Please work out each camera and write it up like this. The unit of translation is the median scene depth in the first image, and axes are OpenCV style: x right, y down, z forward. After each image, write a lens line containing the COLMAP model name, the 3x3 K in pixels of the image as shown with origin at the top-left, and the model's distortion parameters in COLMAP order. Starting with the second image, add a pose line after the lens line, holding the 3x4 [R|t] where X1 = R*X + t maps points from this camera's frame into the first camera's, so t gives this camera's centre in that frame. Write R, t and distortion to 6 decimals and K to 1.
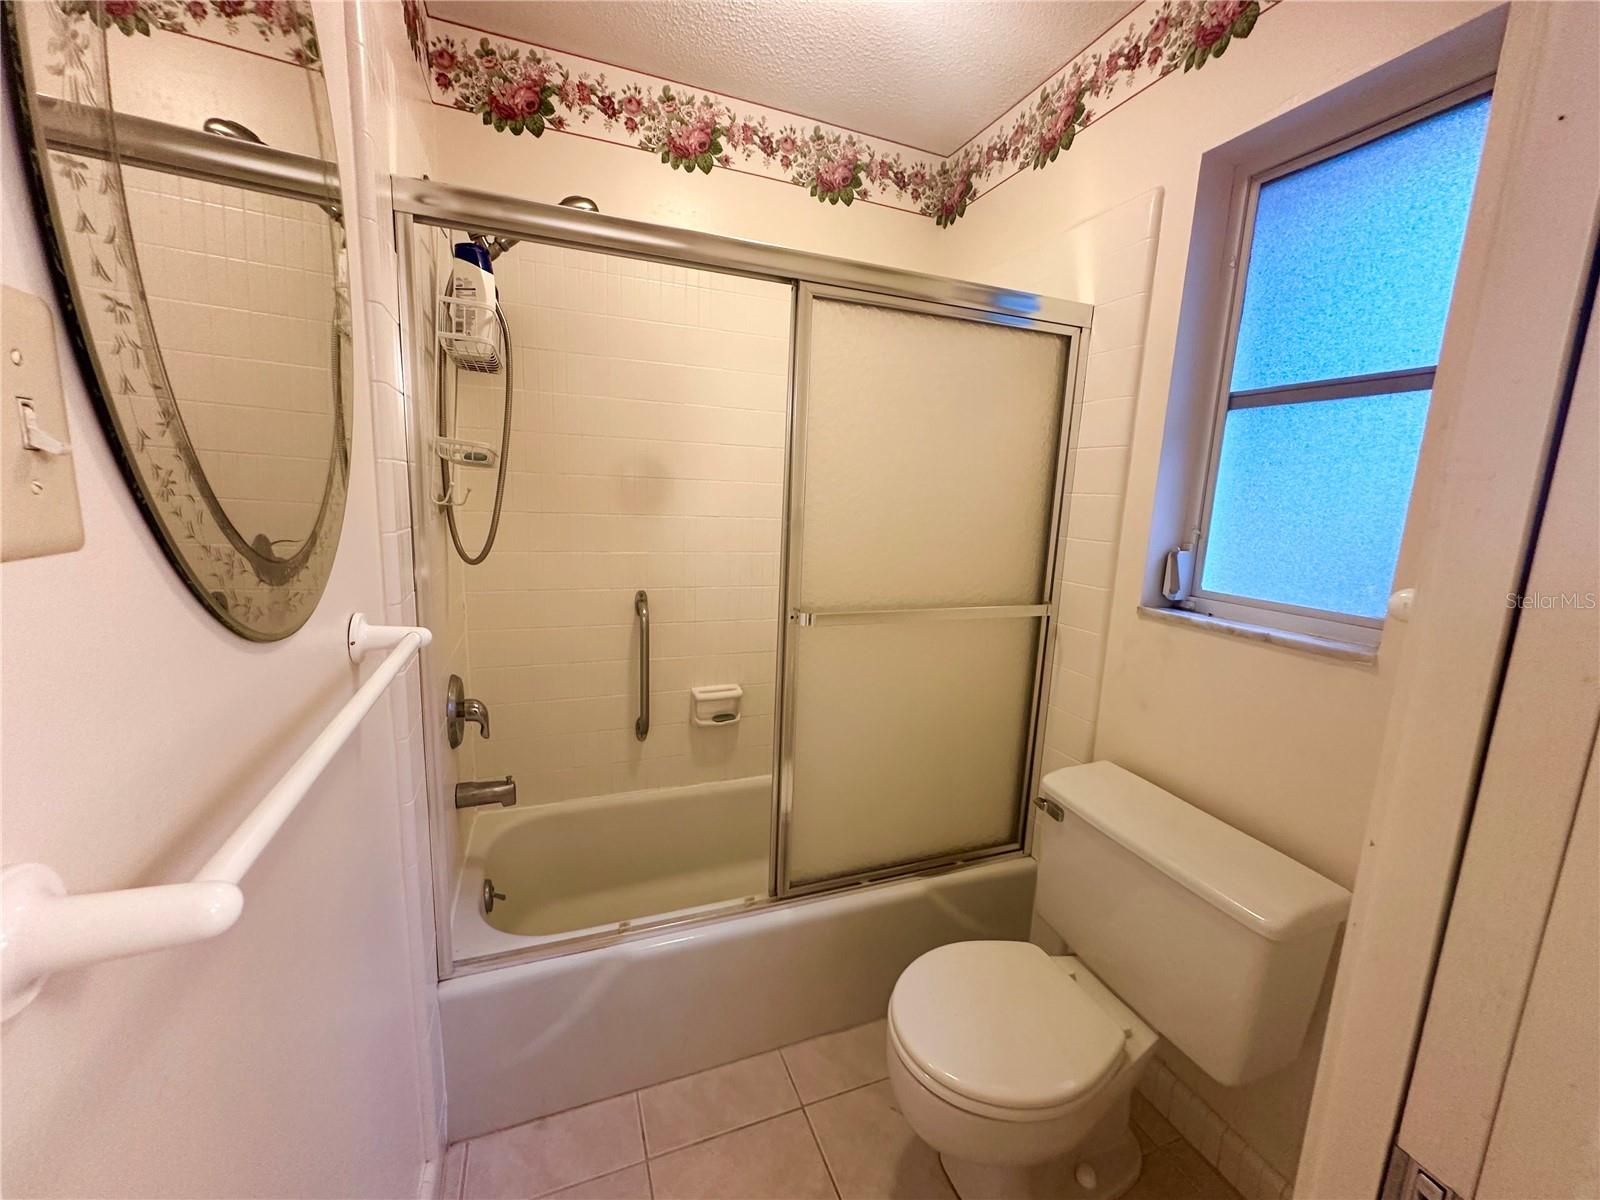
lens RADIAL K [[637.1, 0, 799.8], [0, 637.1, 599.4], [0, 0, 1]] dist [0.000651, -0.000036]
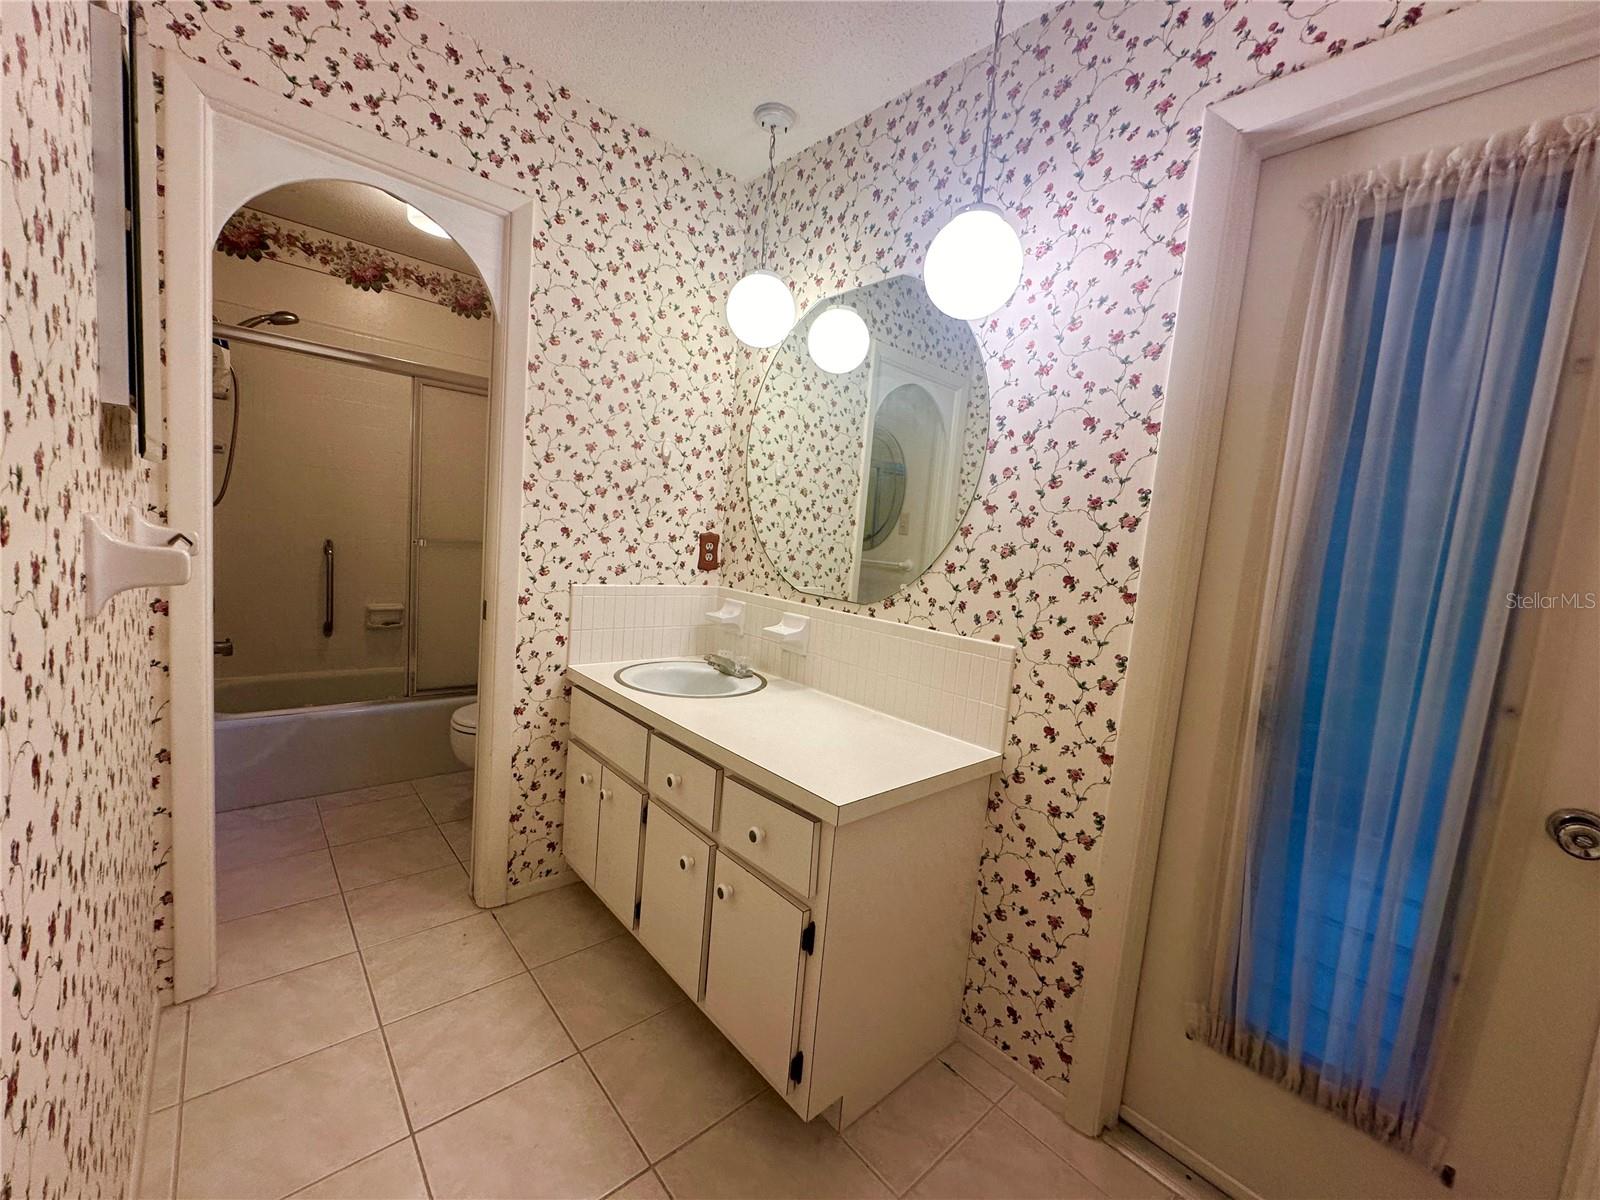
lens RADIAL K [[637.1, 0, 796.6], [0, 637.1, 598.6], [0, 0, 1]] dist [0.000651, -0.000036]
pose [[0.938058, 0.003649, 0.346459, 0.332023], [0.010447, 0.999192, -0.038810, 0.234230], [-0.346321, 0.040026, 0.937262, -0.995244]]
